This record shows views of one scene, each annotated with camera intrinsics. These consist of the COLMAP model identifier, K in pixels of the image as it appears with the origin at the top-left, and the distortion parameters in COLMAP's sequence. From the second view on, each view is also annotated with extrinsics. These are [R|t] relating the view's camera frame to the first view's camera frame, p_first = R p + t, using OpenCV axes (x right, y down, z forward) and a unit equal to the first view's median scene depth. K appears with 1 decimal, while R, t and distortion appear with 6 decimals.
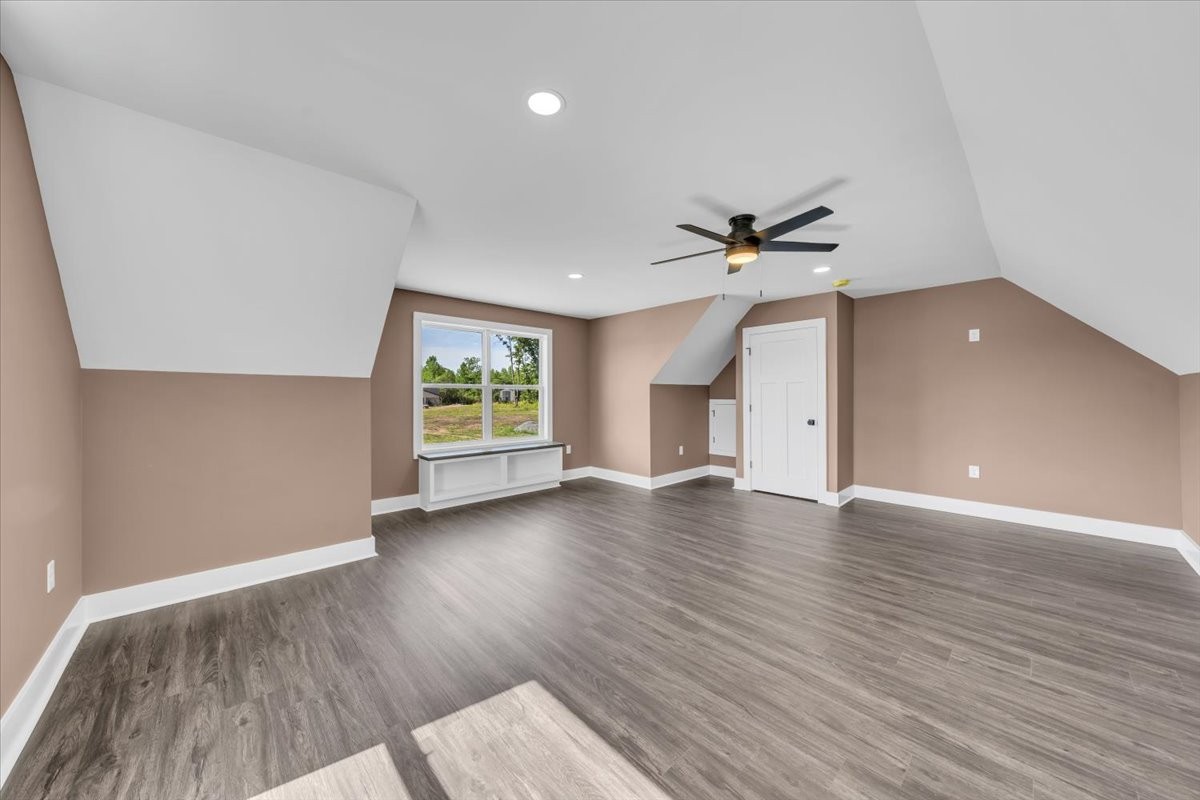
lens RADIAL K [[418.6, 0, 593.9], [0, 418.6, 390.9], [0, 0, 1]] dist [-0.000140, 0.000050]
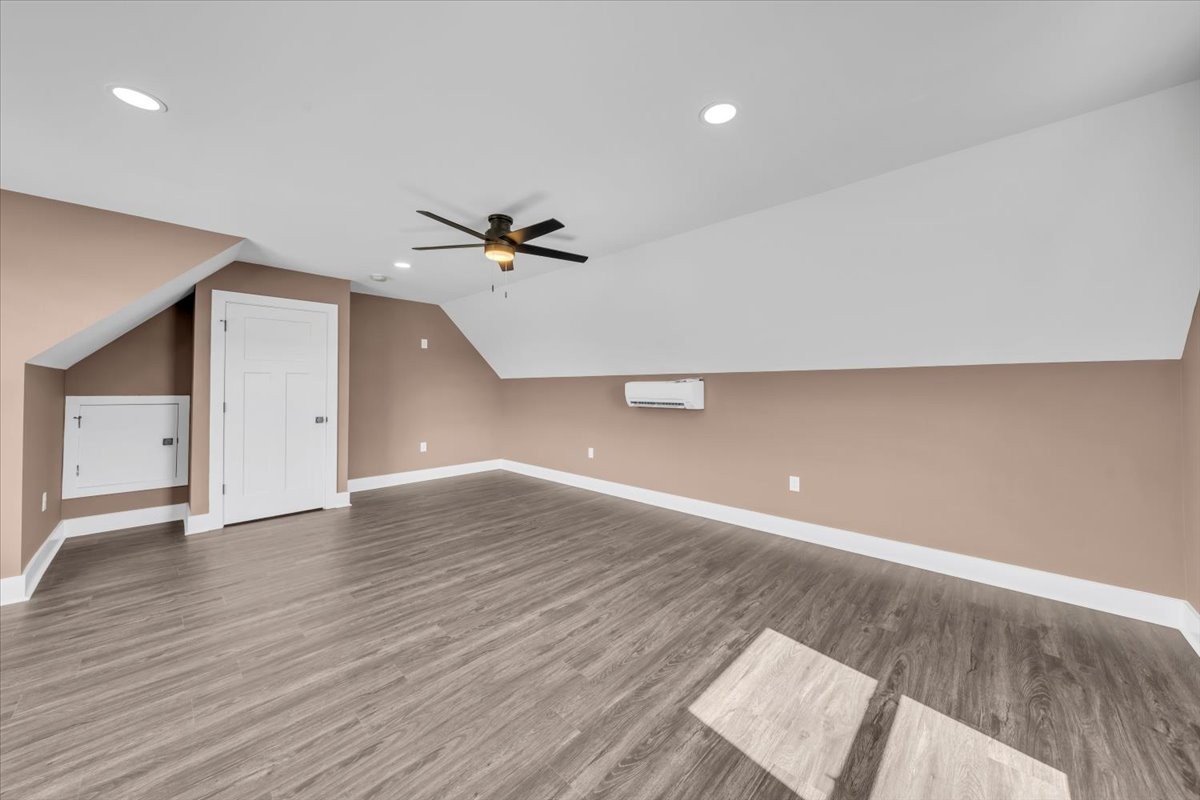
lens RADIAL K [[418.6, 0, 593.9], [0, 418.6, 390.9], [0, 0, 1]] dist [-0.000140, 0.000050]
pose [[-0.060367, -0.003310, 0.998171, -0.659897], [-0.013156, 0.999910, 0.002520, 0.007853], [-0.998090, -0.012980, -0.060405, 0.816776]]
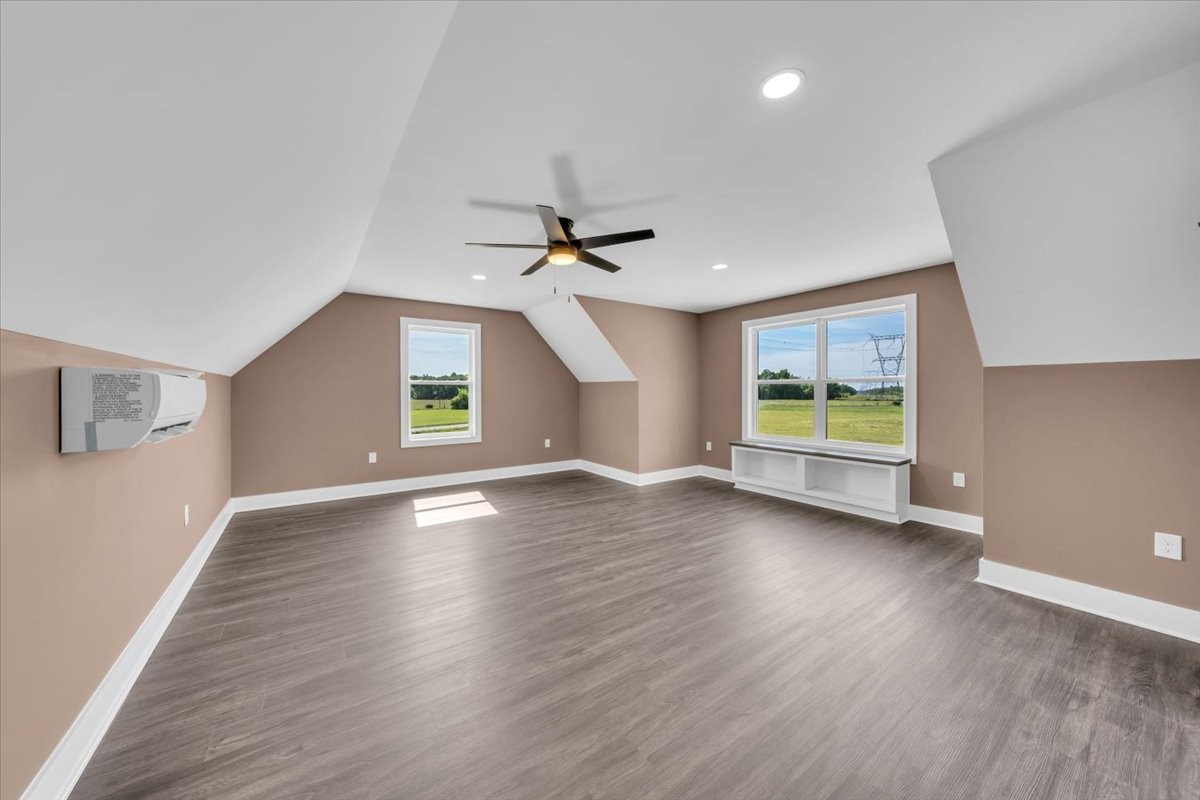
lens RADIAL K [[417.2, 0, 585.1], [0, 417.2, 402.0], [0, 0, 1]] dist [-0.000445, -0.000034]
pose [[-0.153660, 0.027772, -0.987733, 1.333134], [0.009652, 0.999599, 0.026604, 0.008448], [0.988077, -0.005446, -0.153867, 1.191685]]
